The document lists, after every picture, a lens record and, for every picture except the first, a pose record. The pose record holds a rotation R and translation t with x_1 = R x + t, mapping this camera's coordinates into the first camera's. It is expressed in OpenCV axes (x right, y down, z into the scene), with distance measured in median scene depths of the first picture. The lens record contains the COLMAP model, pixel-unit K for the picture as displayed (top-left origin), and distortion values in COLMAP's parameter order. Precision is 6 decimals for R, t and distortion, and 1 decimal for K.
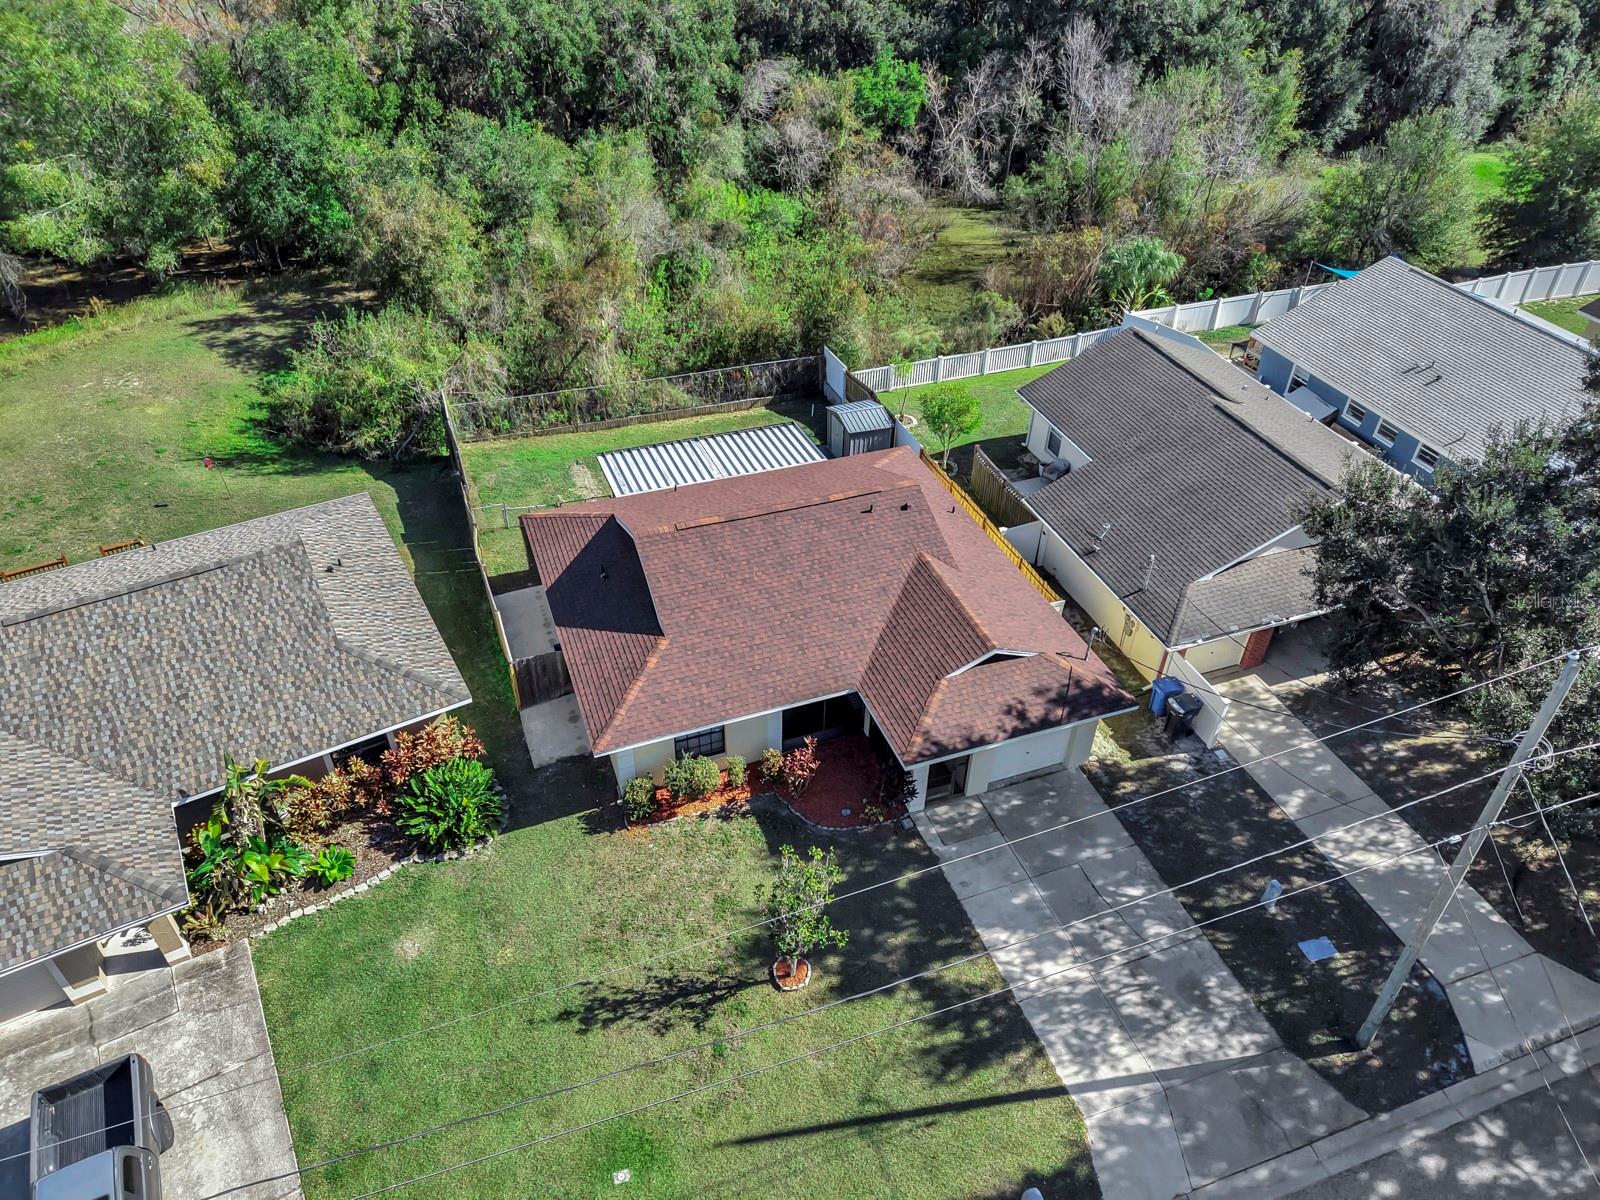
lens RADIAL K [[1080.2, 0, 797.7], [0, 1080.2, 600.2], [0, 0, 1]] dist [0.019126, -0.011083]
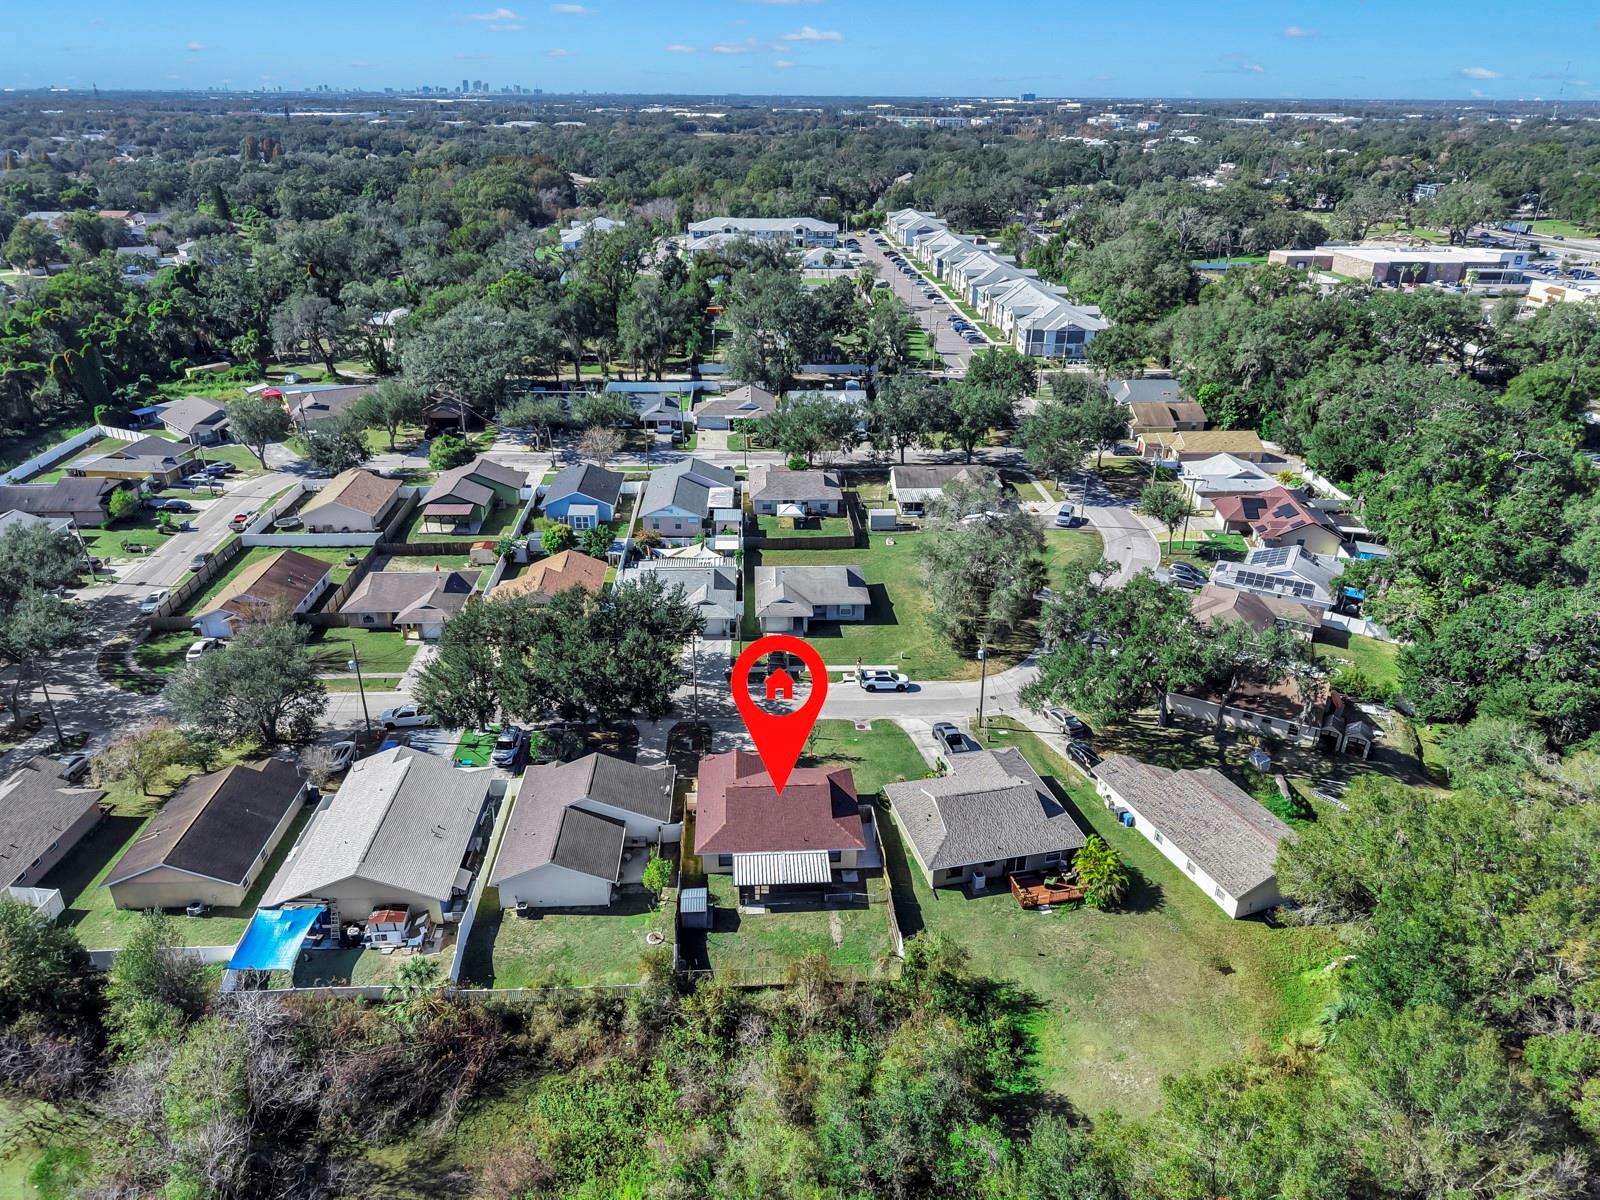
lens RADIAL K [[1080.2, 0, 799.8], [0, 1080.2, 597.1], [0, 0, 1]] dist [0.019126, -0.011083]
pose [[-0.957055, -0.142738, 0.252331, -0.825444], [0.161326, 0.460951, 0.872638, -3.201173], [-0.240871, 0.875871, -0.418129, 1.968493]]
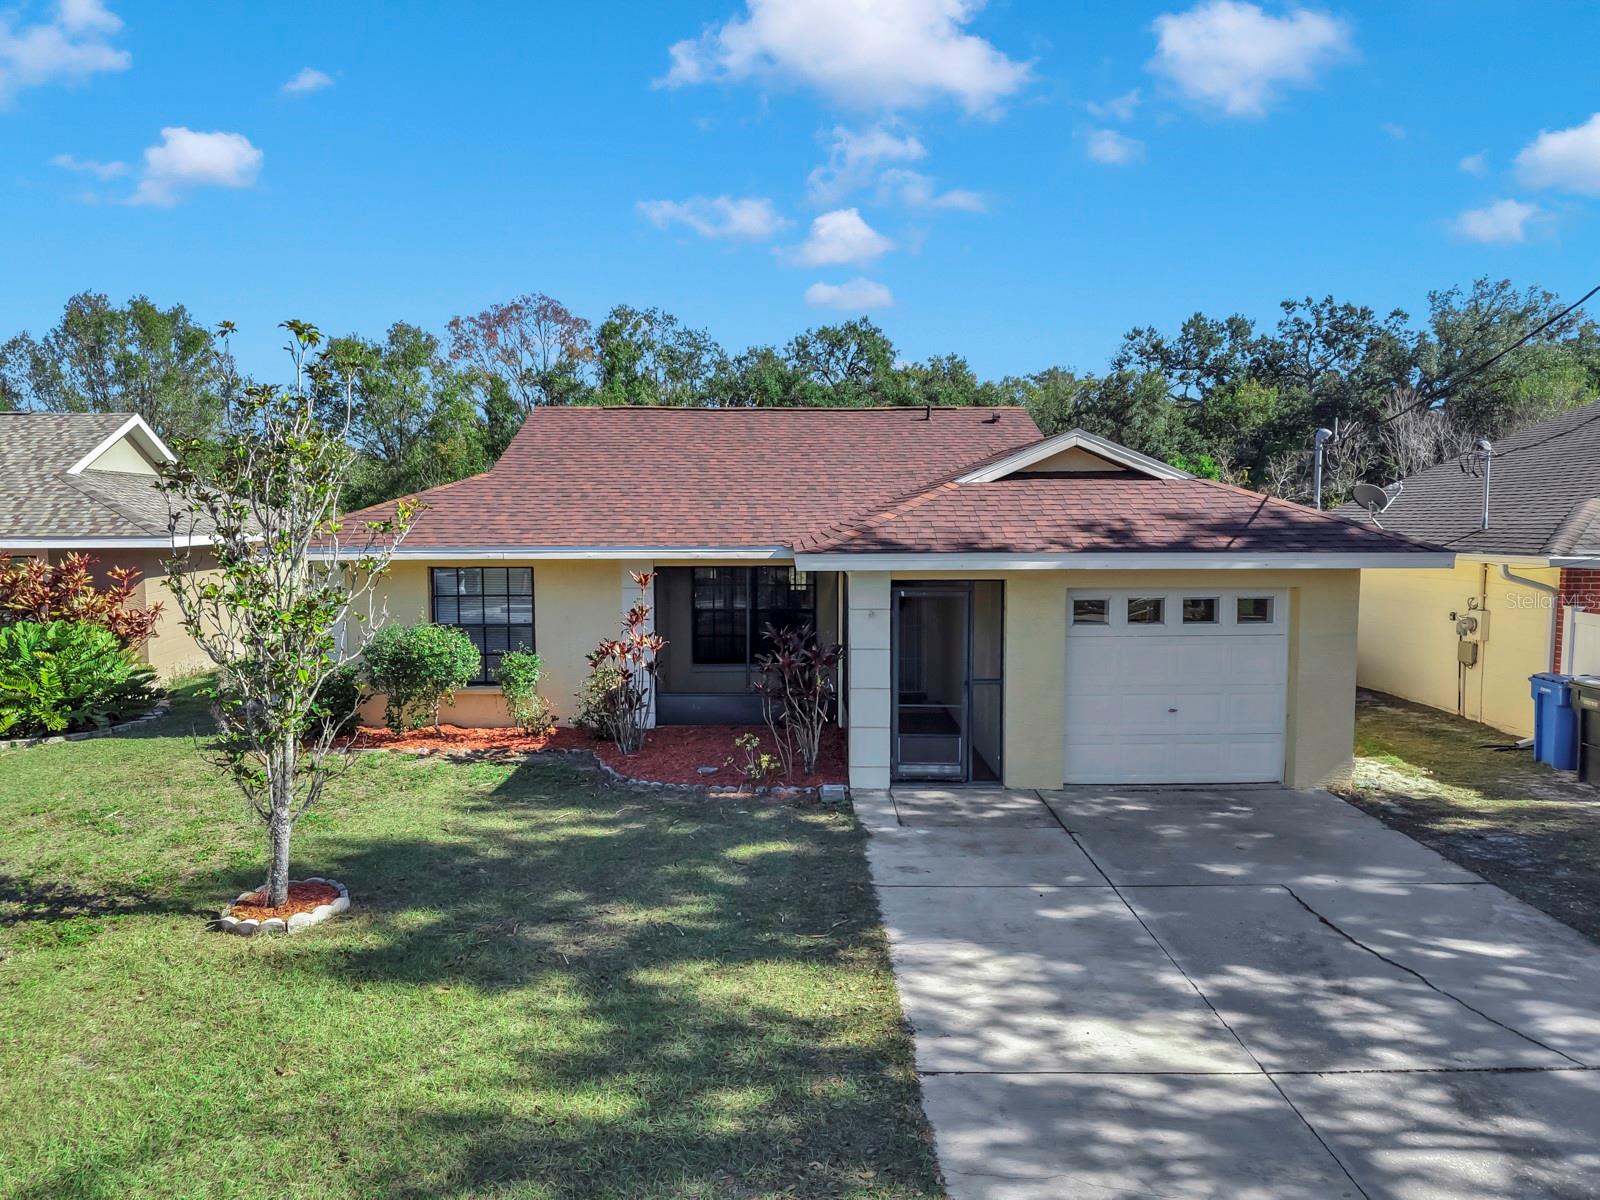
lens RADIAL K [[1080.2, 0, 794.2], [0, 1080.2, 585.0], [0, 0, 1]] dist [0.019126, -0.011083]
pose [[0.941501, 0.004935, -0.336974, 0.225111], [-0.193831, 0.825889, -0.529468, 0.360193], [0.275690, 0.563810, 0.778532, 0.641973]]
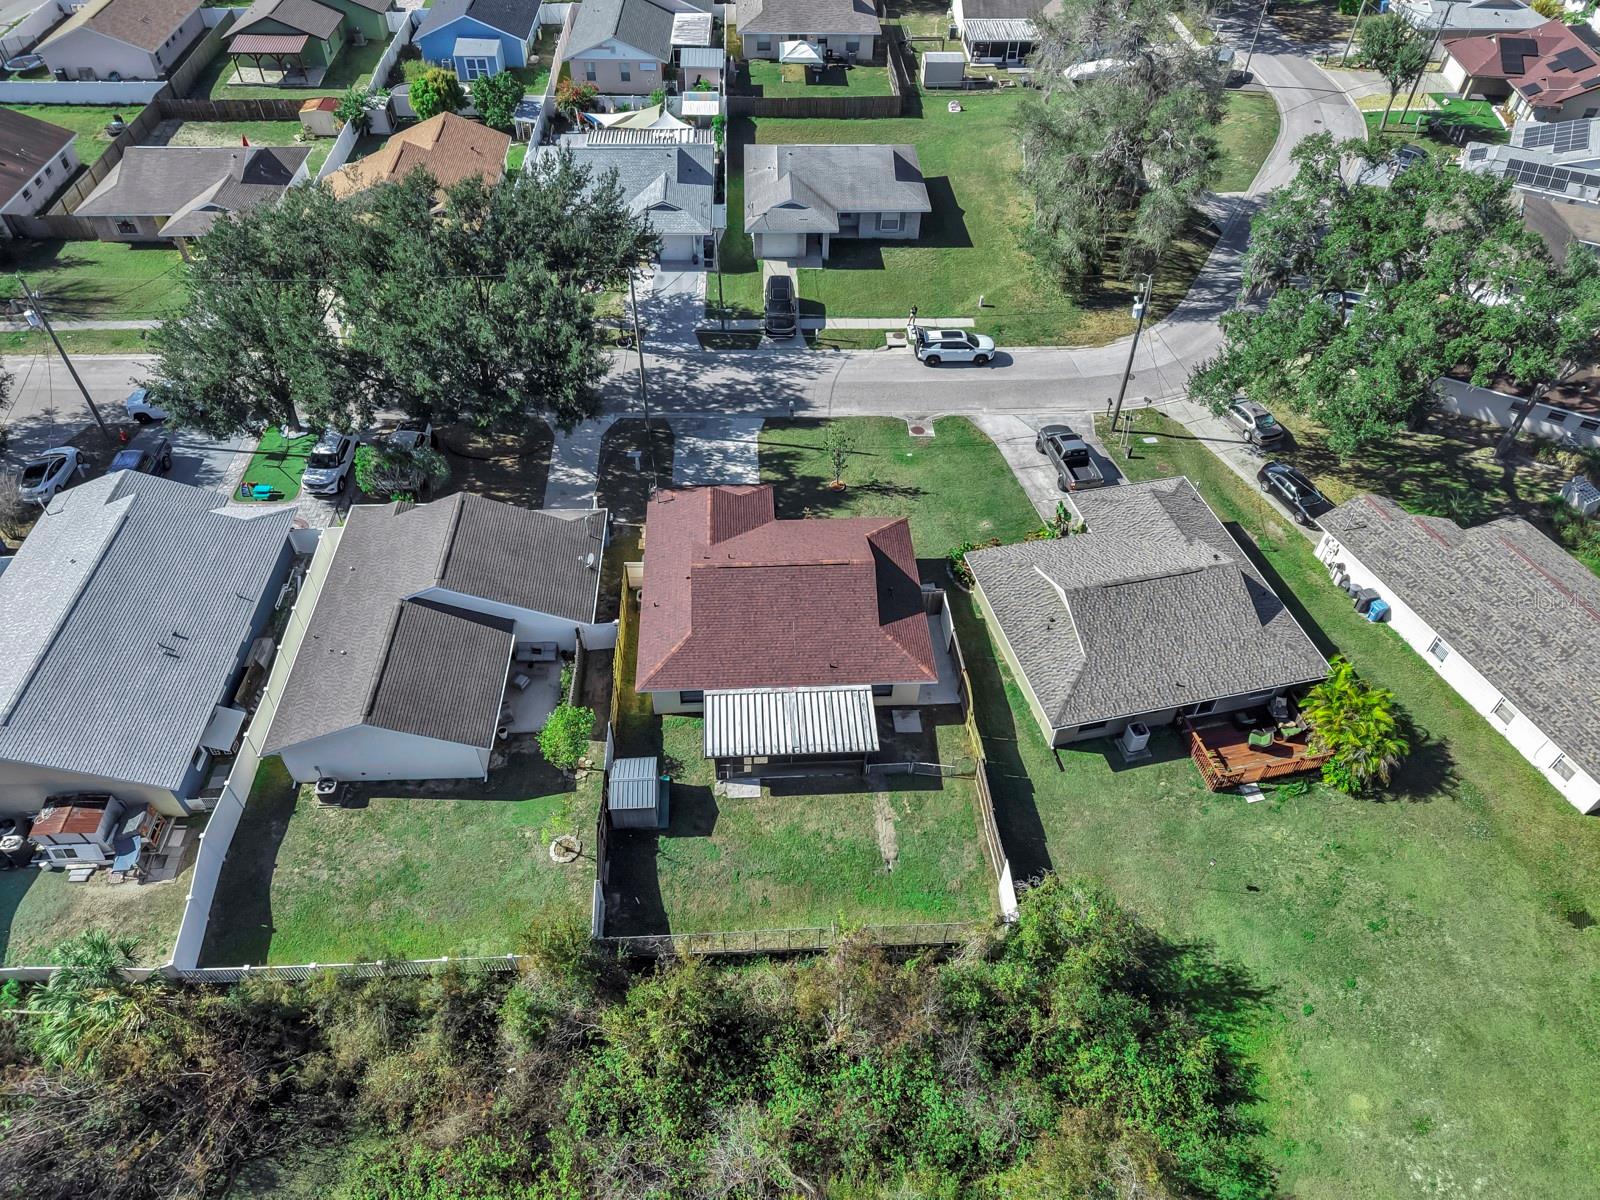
lens RADIAL K [[1080.2, 0, 798.4], [0, 1080.2, 604.2], [0, 0, 1]] dist [0.019126, -0.011083]
pose [[-0.955166, -0.232867, 0.182843, -0.388010], [0.157705, 0.122496, 0.979859, -1.859503], [-0.250575, 0.964763, -0.080279, 1.316961]]
